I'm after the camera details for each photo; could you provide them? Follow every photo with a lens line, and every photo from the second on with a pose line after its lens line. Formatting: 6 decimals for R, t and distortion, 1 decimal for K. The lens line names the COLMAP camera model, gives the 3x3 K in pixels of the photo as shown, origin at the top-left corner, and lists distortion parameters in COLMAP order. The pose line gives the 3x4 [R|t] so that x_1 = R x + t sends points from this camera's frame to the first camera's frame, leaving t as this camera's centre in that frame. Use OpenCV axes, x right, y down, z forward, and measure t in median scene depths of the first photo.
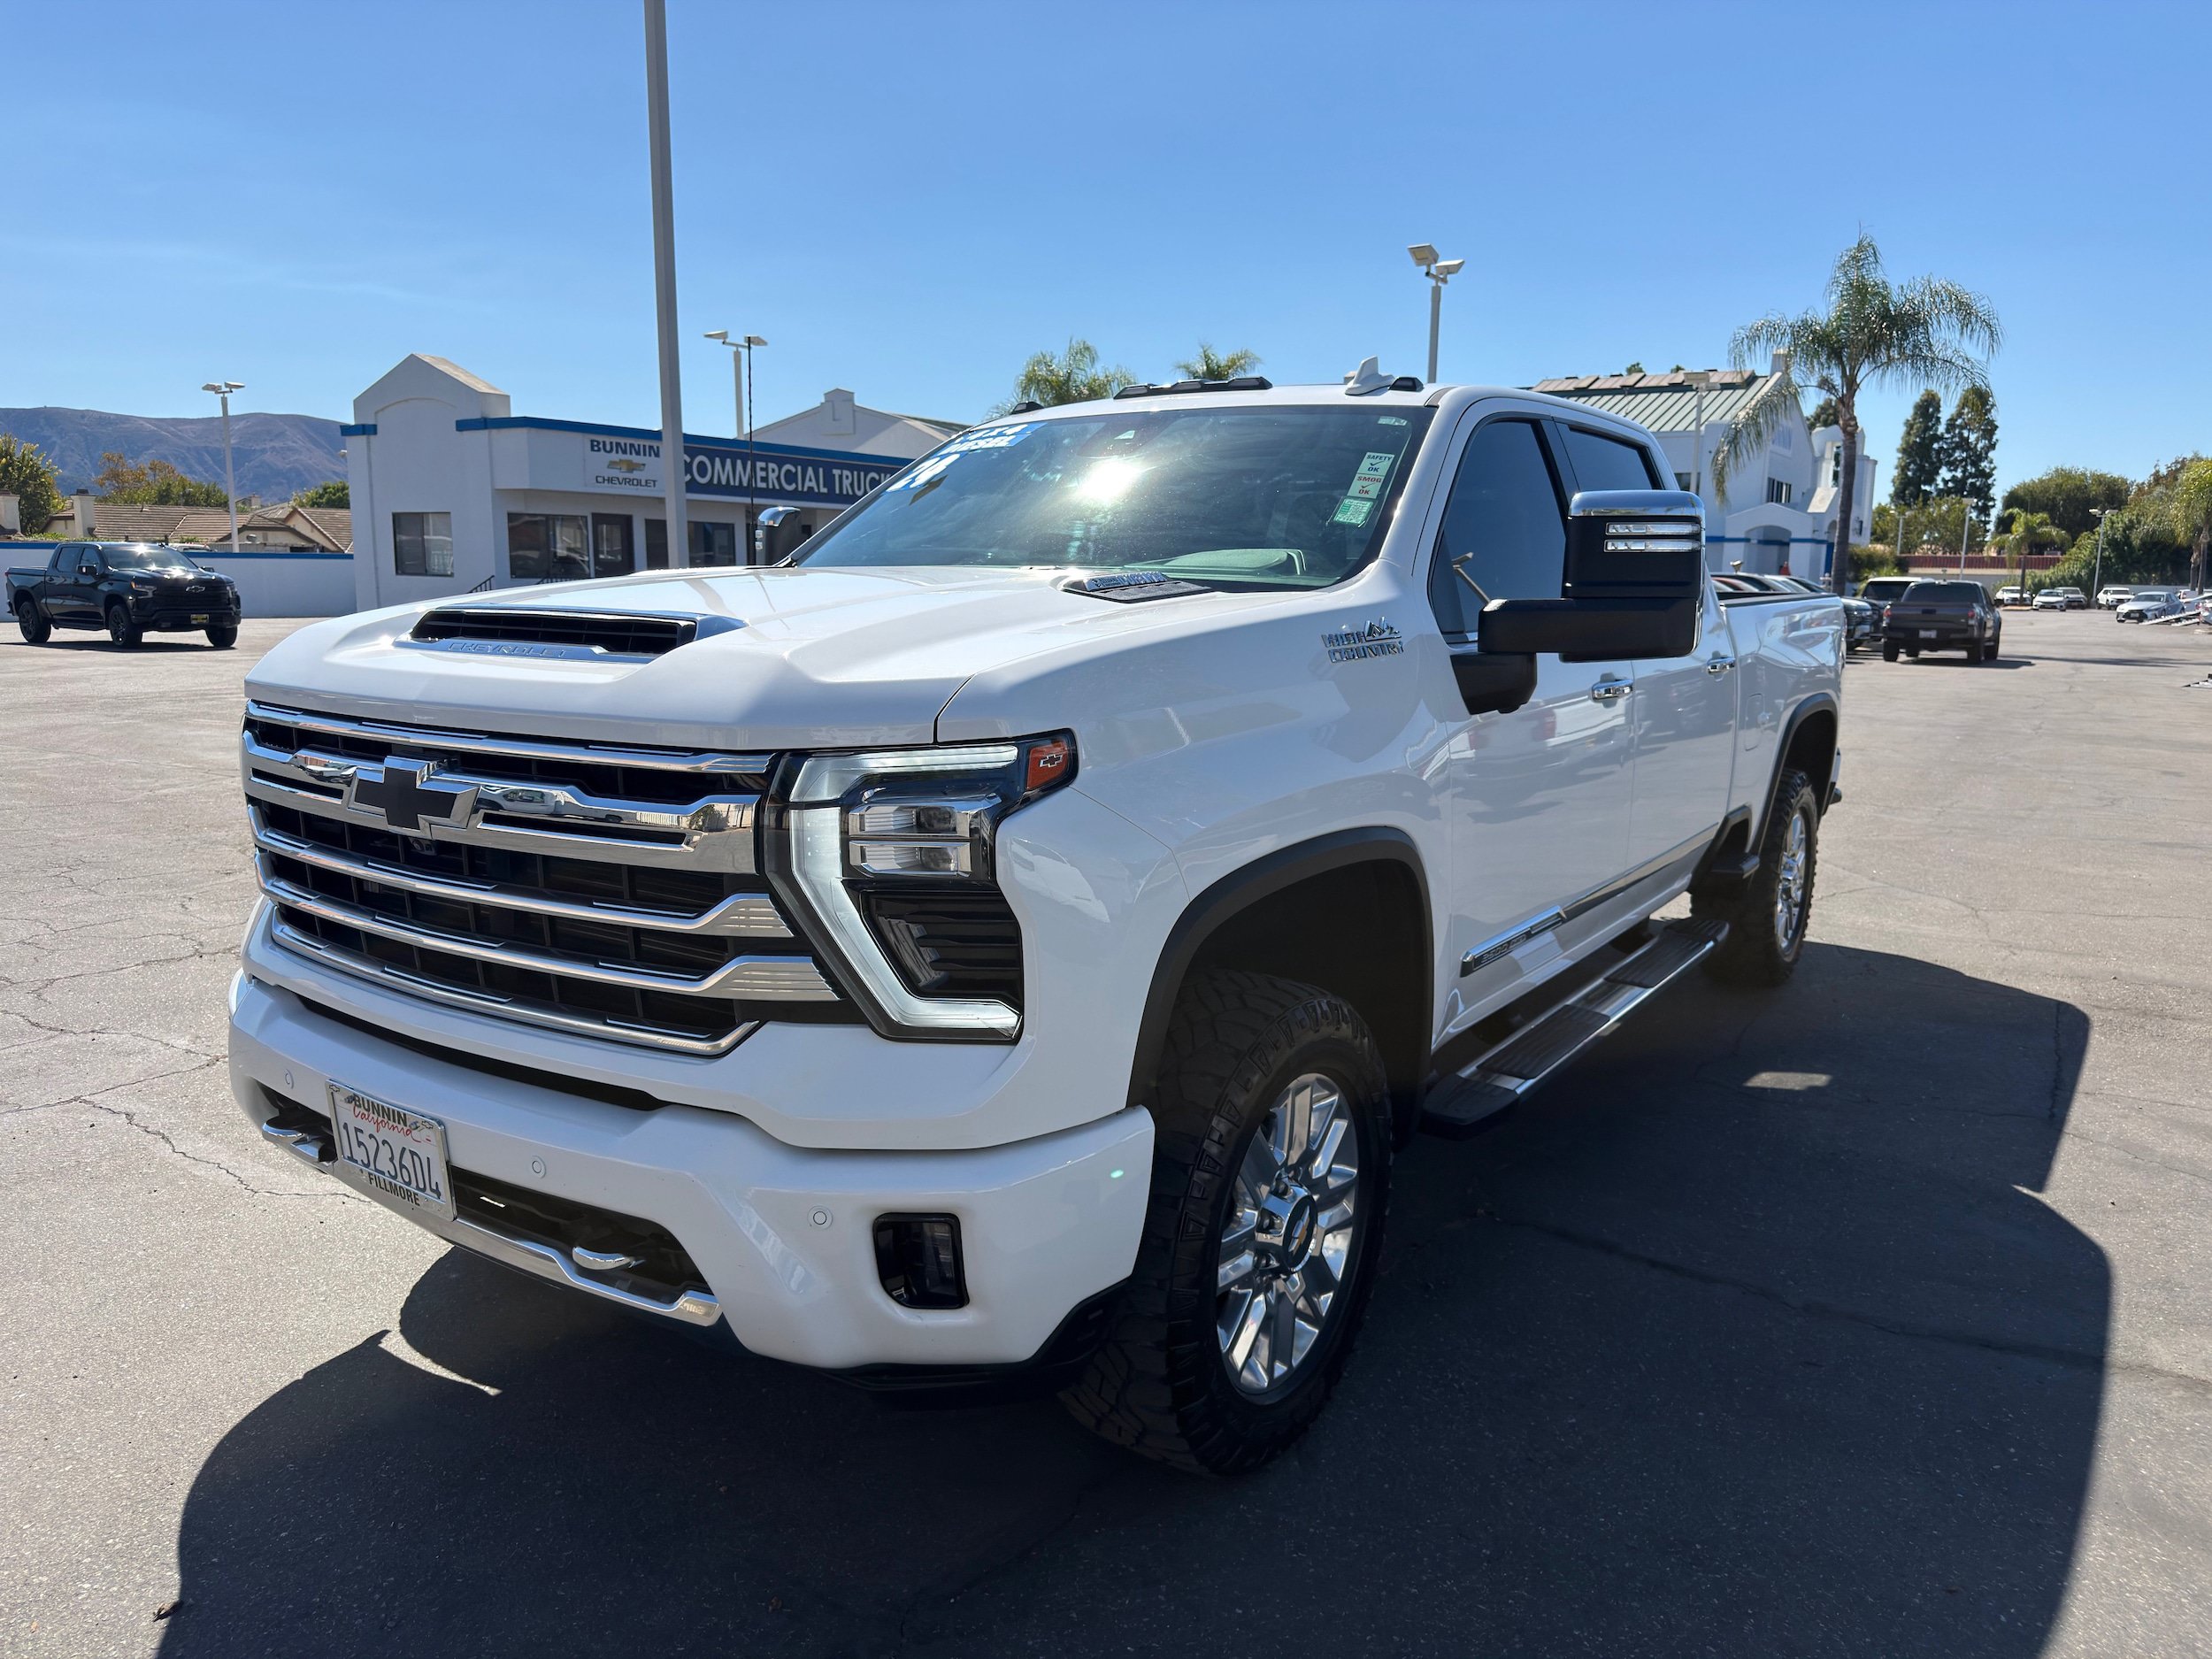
lens RADIAL K [[1565.7, 0, 1098.0], [0, 1565.7, 844.0], [0, 0, 1]] dist [0.034415, -0.043447]
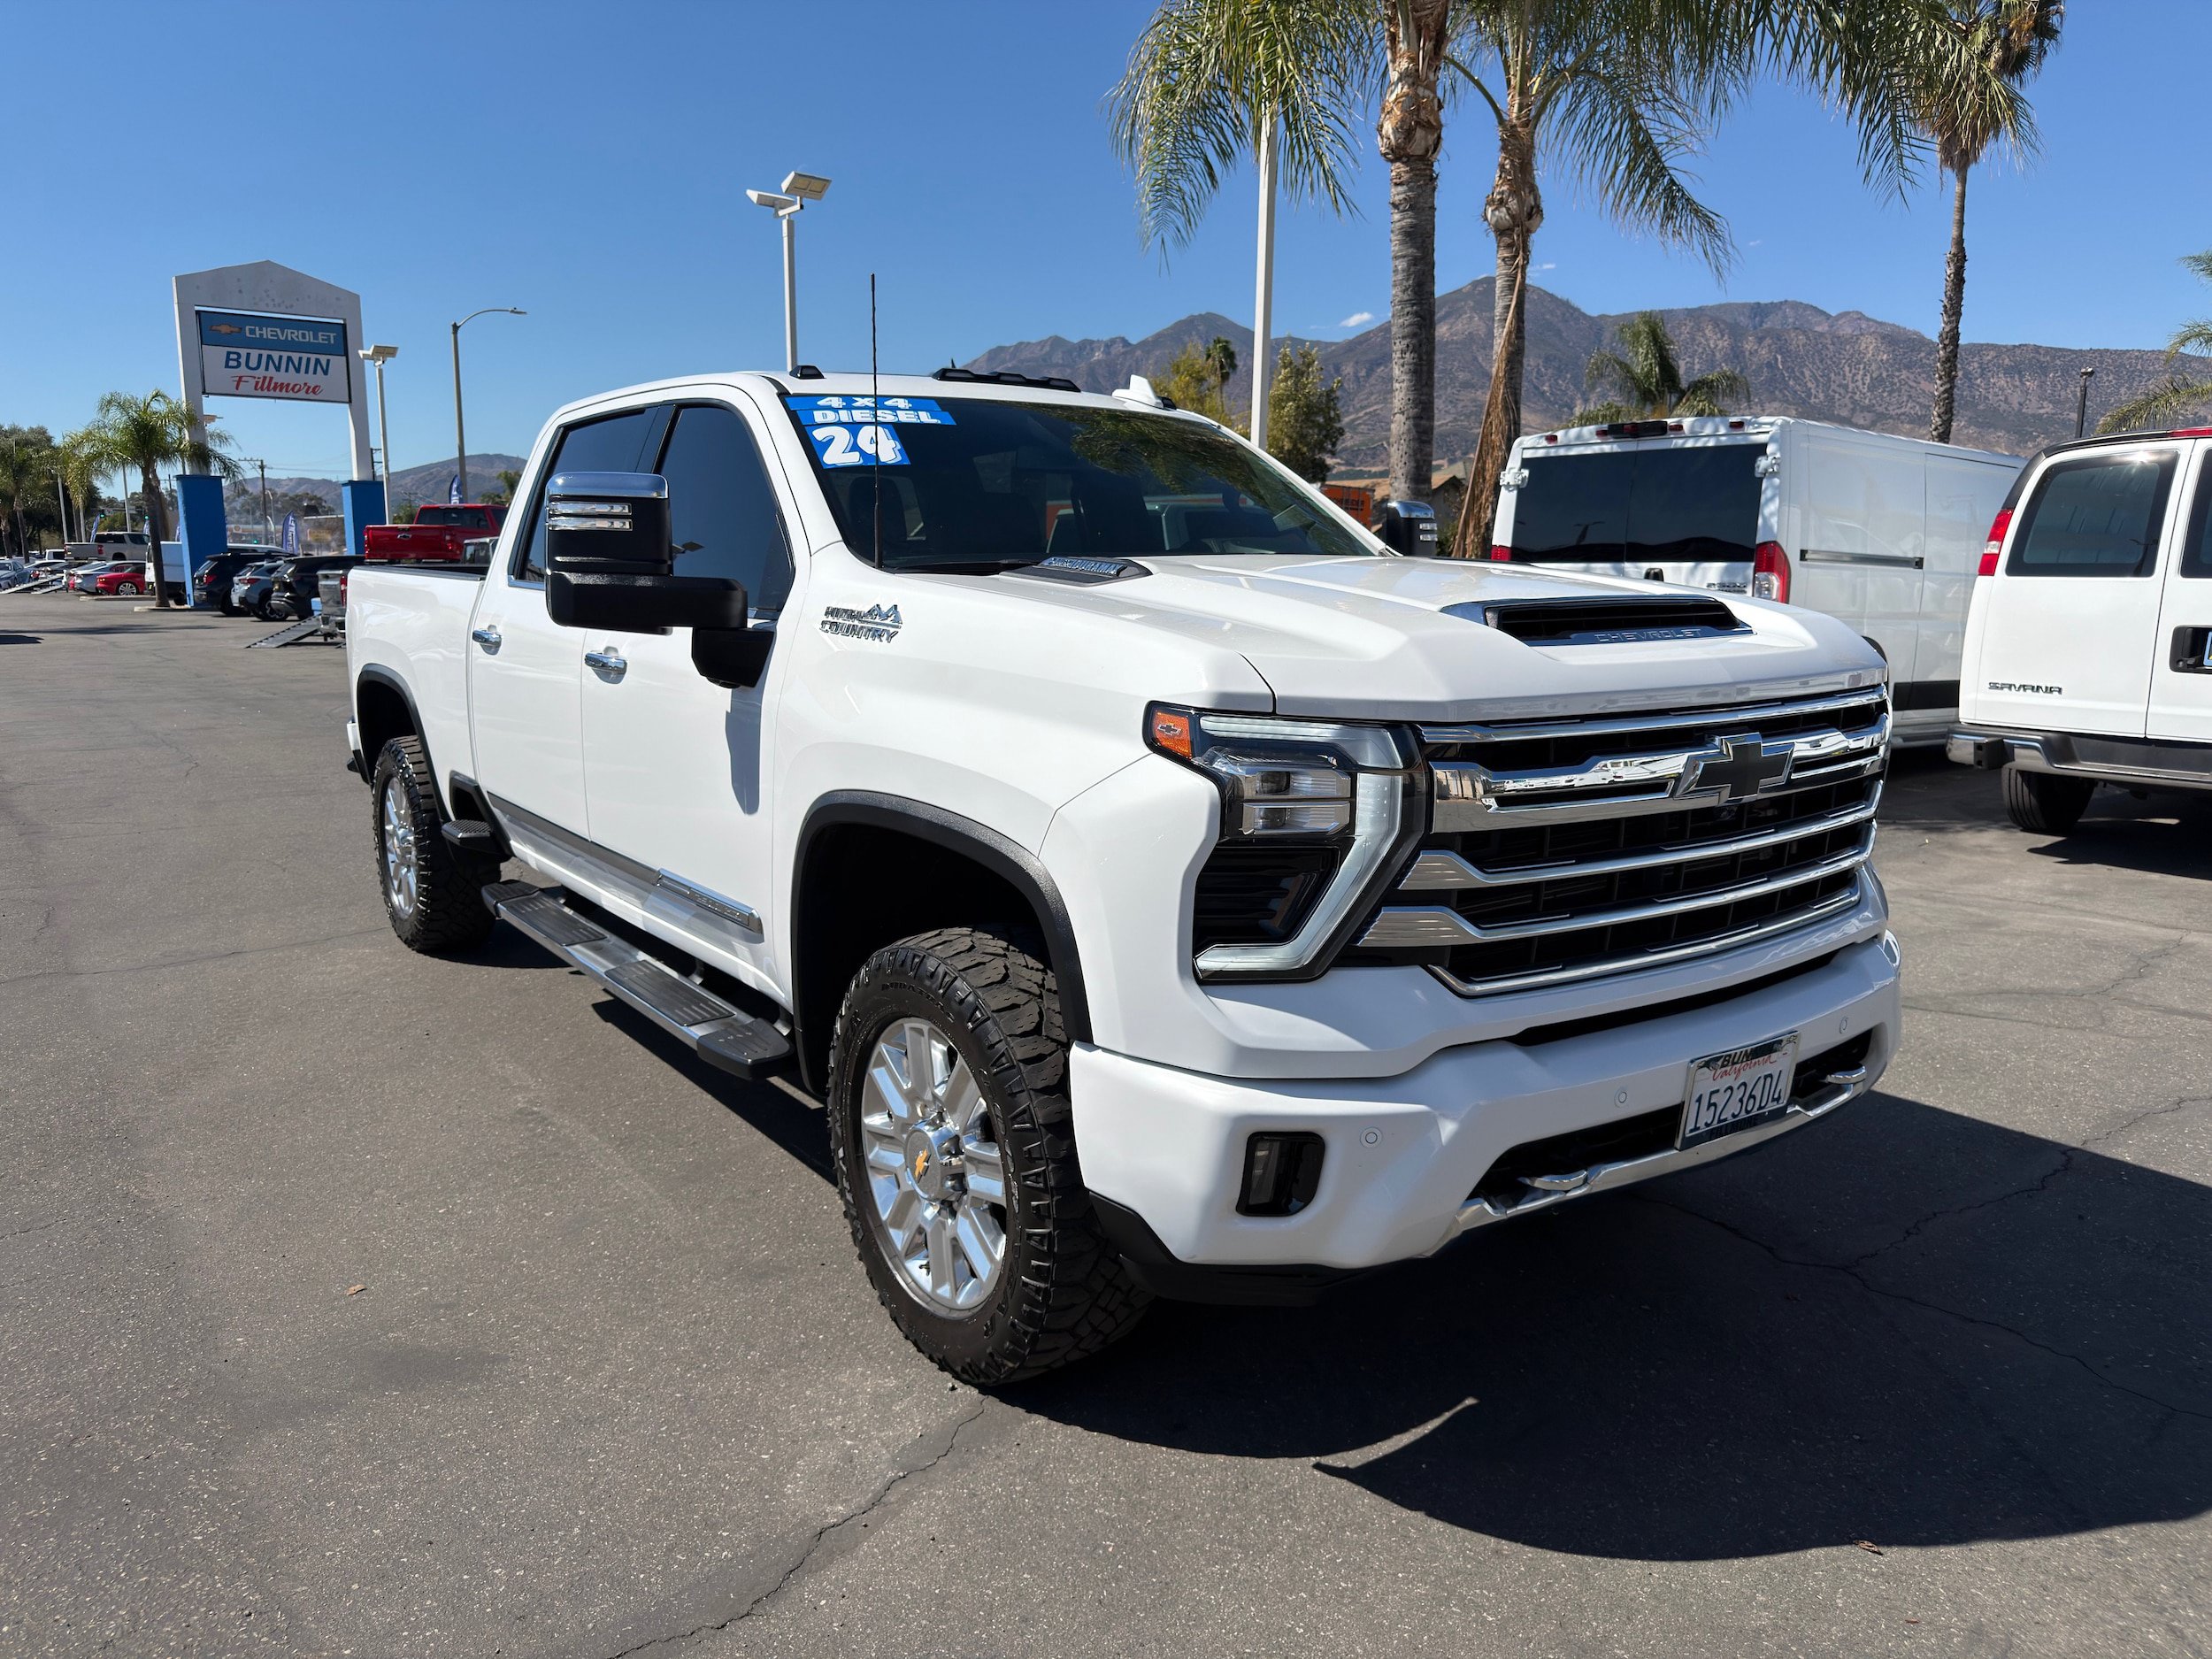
lens RADIAL K [[1565.7, 0, 1111.2], [0, 1565.7, 842.3], [0, 0, 1]] dist [0.034415, -0.043447]
pose [[0.338114, -0.179832, 0.923764, -1.586465], [0.162123, 0.978029, 0.131056, -0.193610], [-0.927036, 0.105451, 0.359840, 0.991201]]
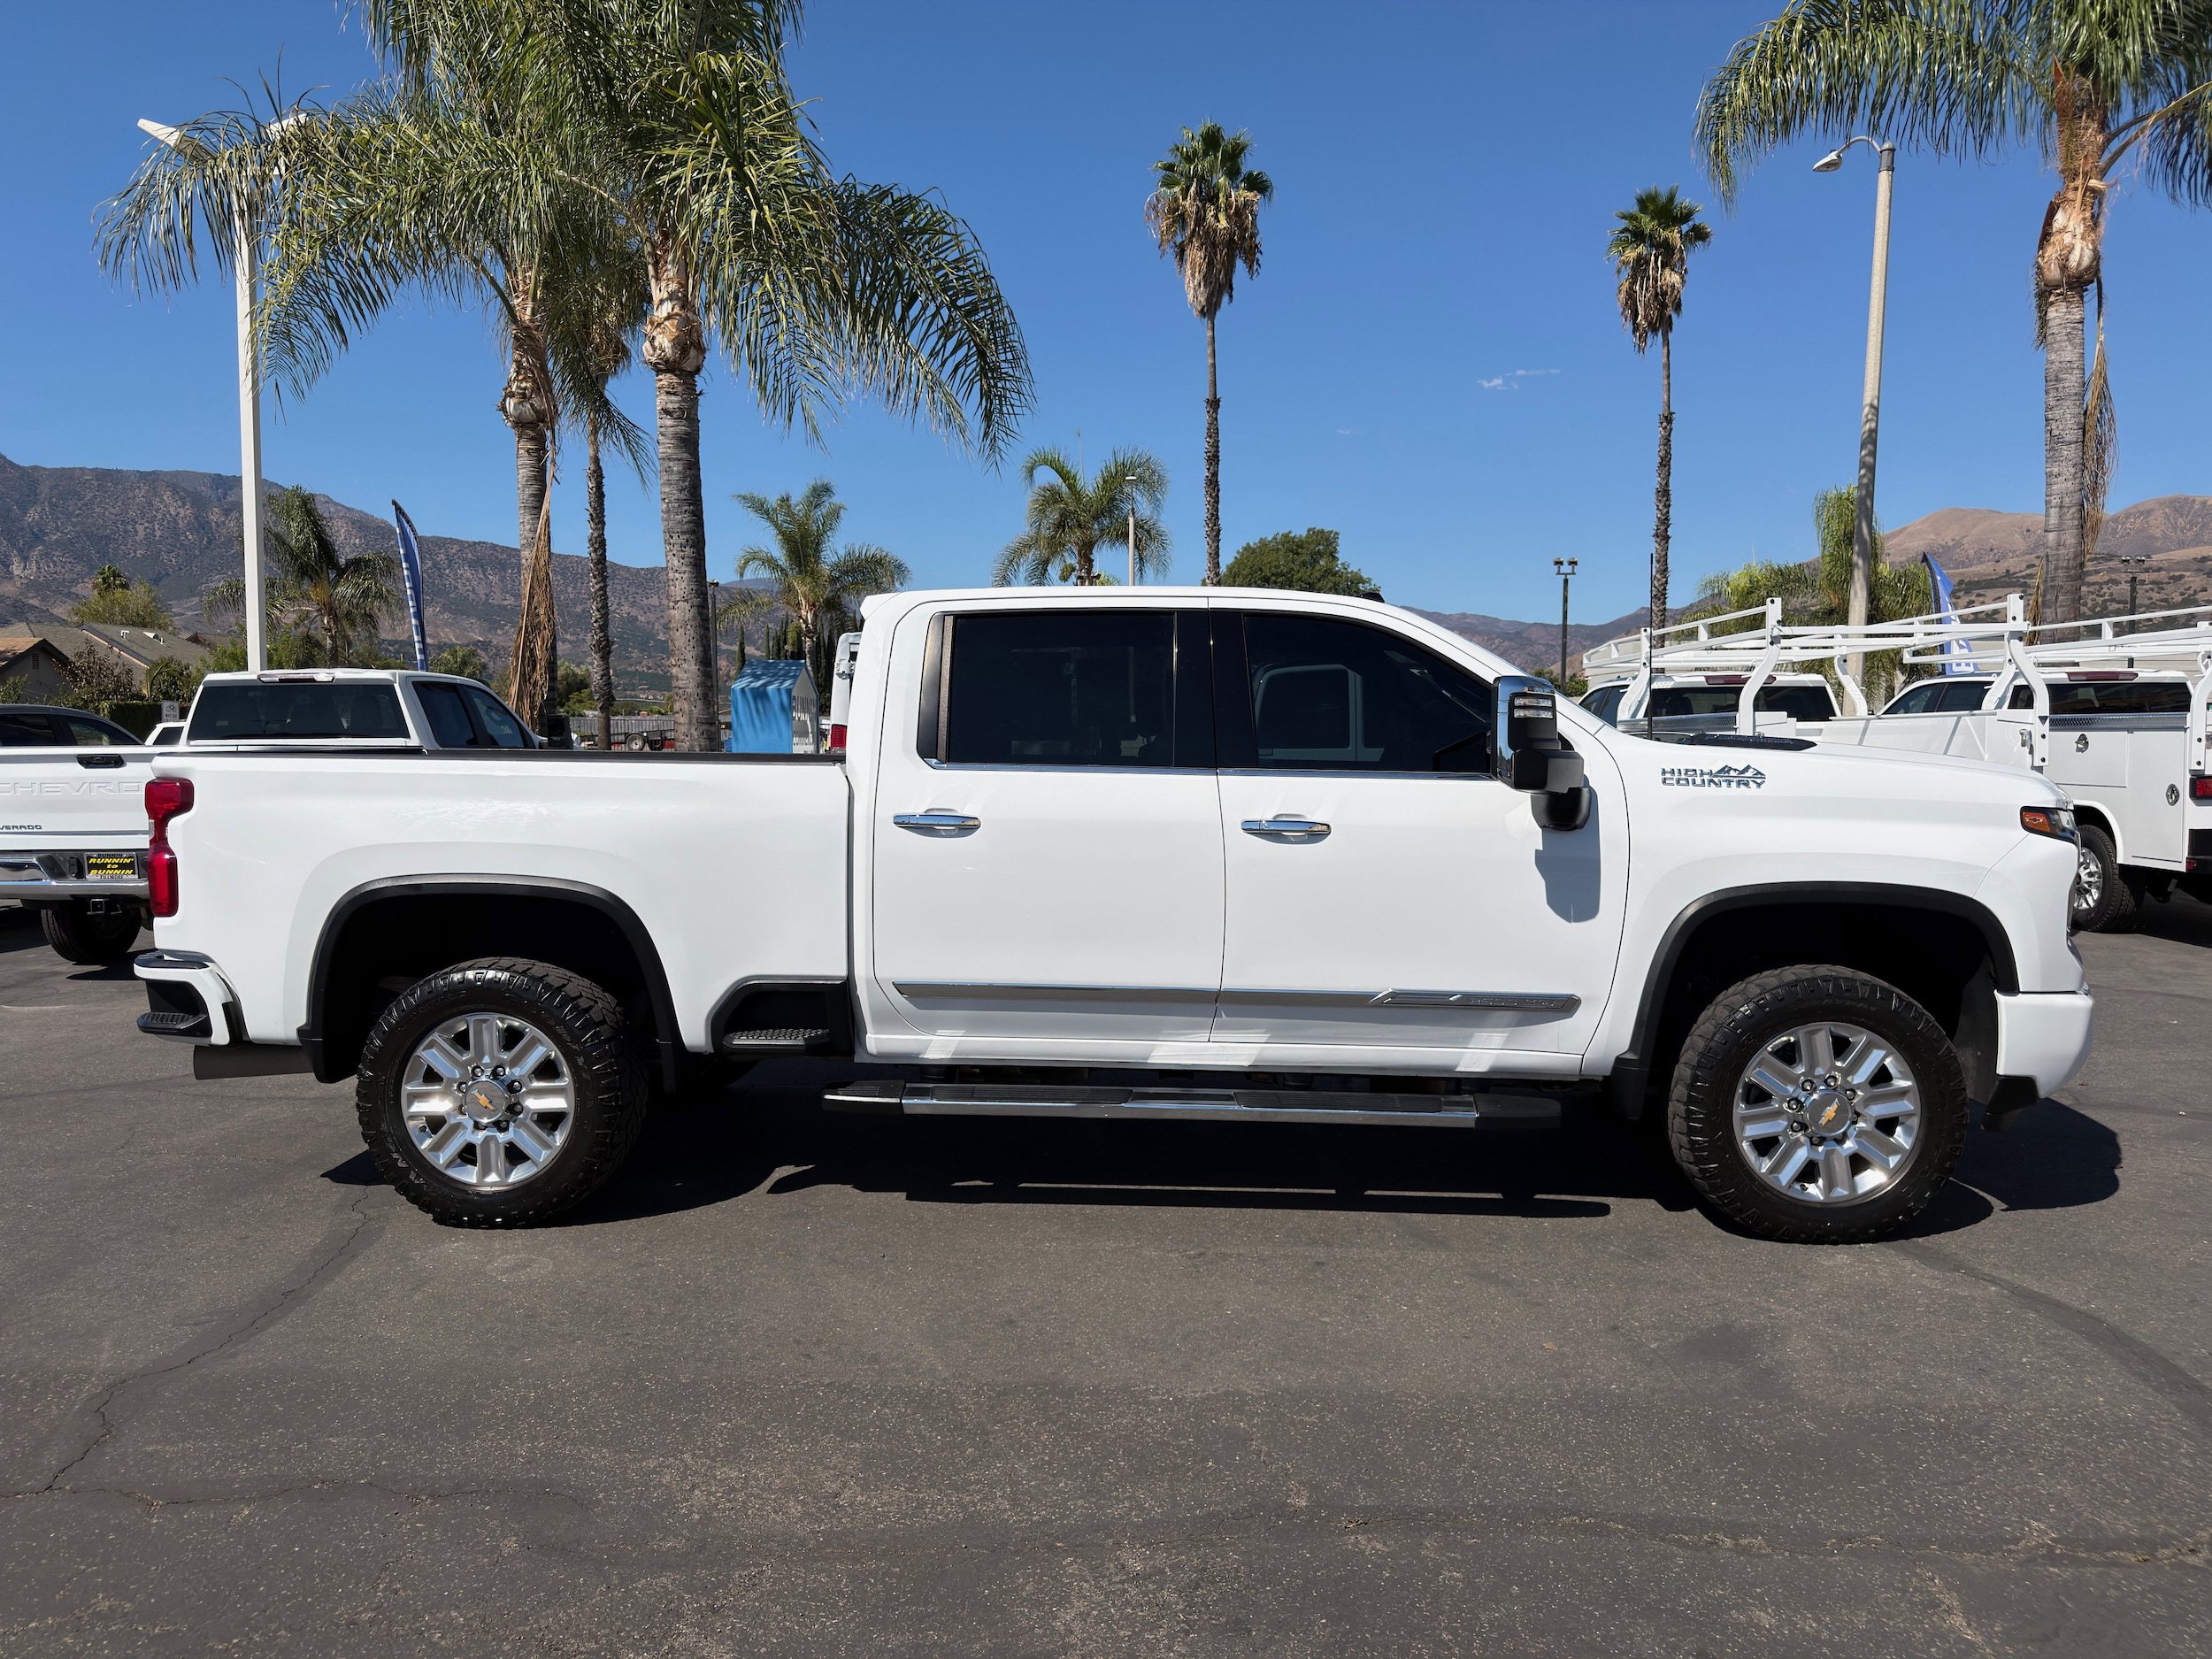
lens RADIAL K [[1565.7, 0, 1099.3], [0, 1565.7, 839.6], [0, 0, 1]] dist [0.034415, -0.043447]
pose [[-0.519939, -0.070208, 0.851314, -1.721374], [0.137008, 0.976859, 0.164239, -0.588133], [-0.843145, 0.202031, -0.498288, 3.264492]]
